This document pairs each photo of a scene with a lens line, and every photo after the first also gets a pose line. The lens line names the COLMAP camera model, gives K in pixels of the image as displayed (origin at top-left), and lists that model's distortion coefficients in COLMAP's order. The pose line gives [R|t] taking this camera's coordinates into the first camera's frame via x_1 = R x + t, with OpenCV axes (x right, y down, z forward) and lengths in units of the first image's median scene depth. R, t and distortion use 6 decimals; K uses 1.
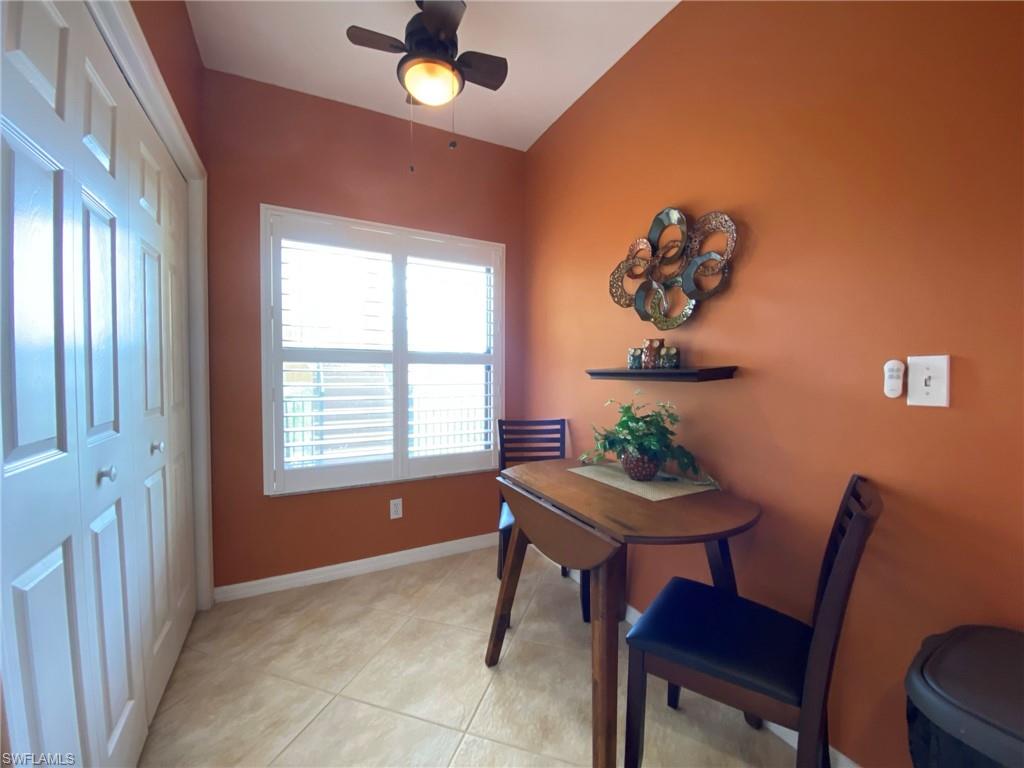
lens RADIAL K [[413.8, 0, 510.4], [0, 413.8, 383.4], [0, 0, 1]] dist [0.010817, -0.015314]
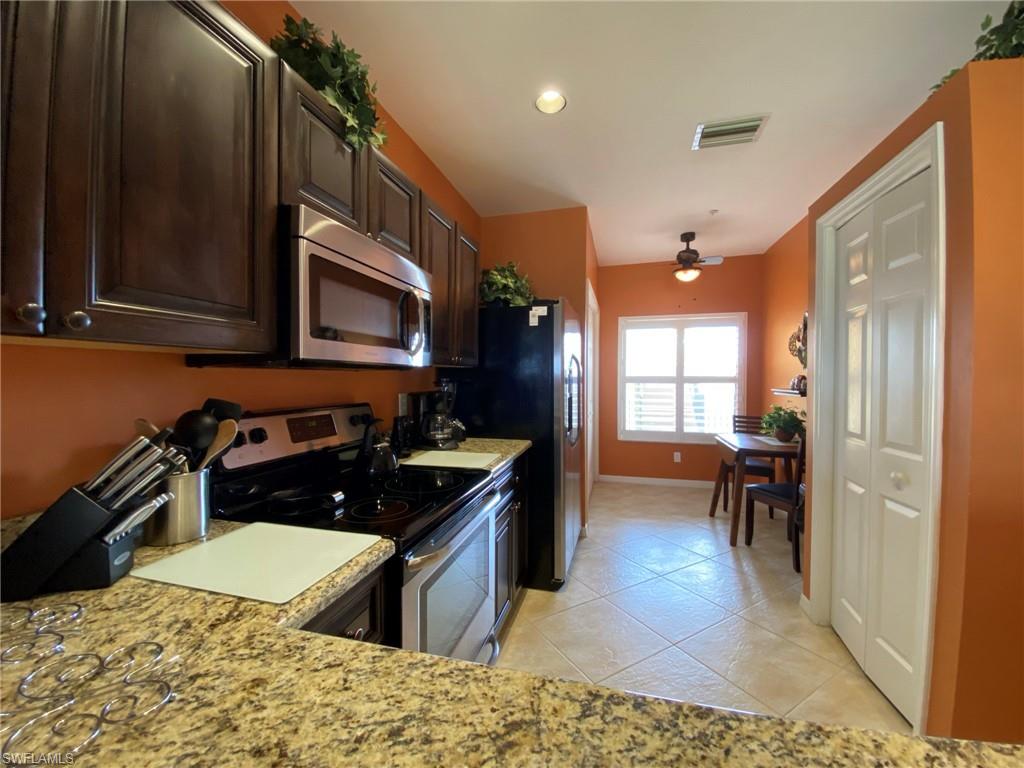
lens RADIAL K [[413.8, 0, 511.5], [0, 413.8, 387.1], [0, 0, 1]] dist [0.010817, -0.015314]
pose [[0.741438, 0.007395, -0.670981, 0.491498], [-0.012694, 0.999915, -0.003006, -0.015696], [0.670902, 0.010746, 0.741468, -1.063735]]
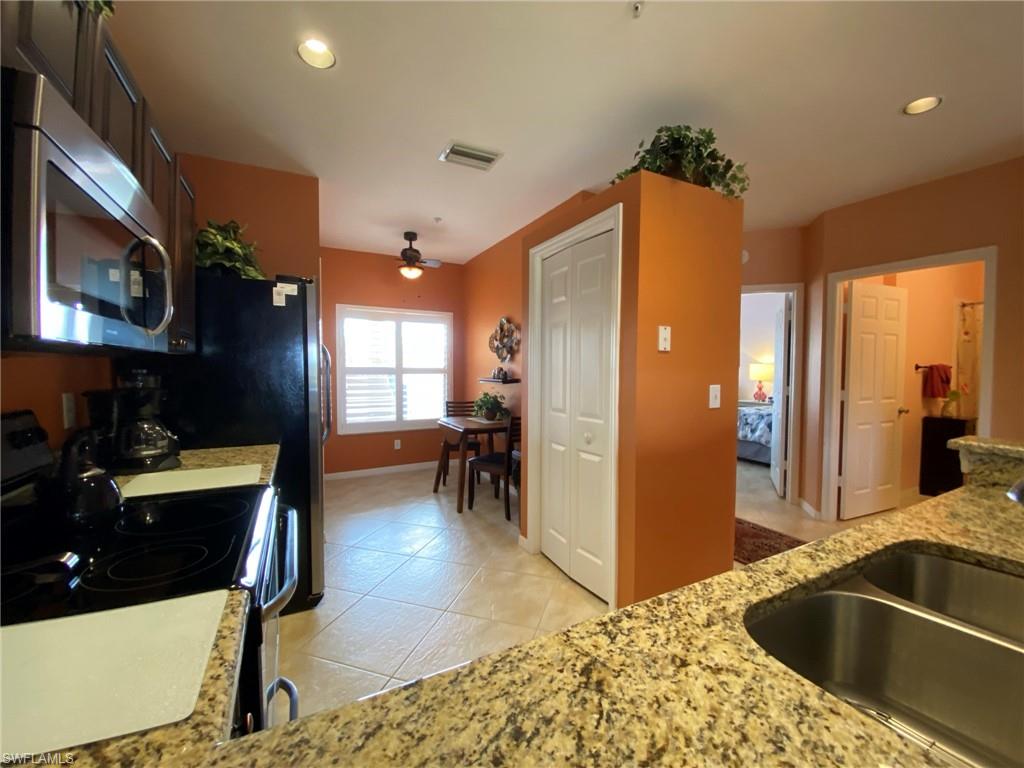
lens RADIAL K [[413.8, 0, 515.7], [0, 413.8, 387.5], [0, 0, 1]] dist [0.010817, -0.015314]
pose [[0.999966, -0.002409, 0.007886, 0.319418], [0.002279, 0.999863, 0.016415, -0.015155], [-0.007925, -0.016397, 0.999834, -1.141485]]
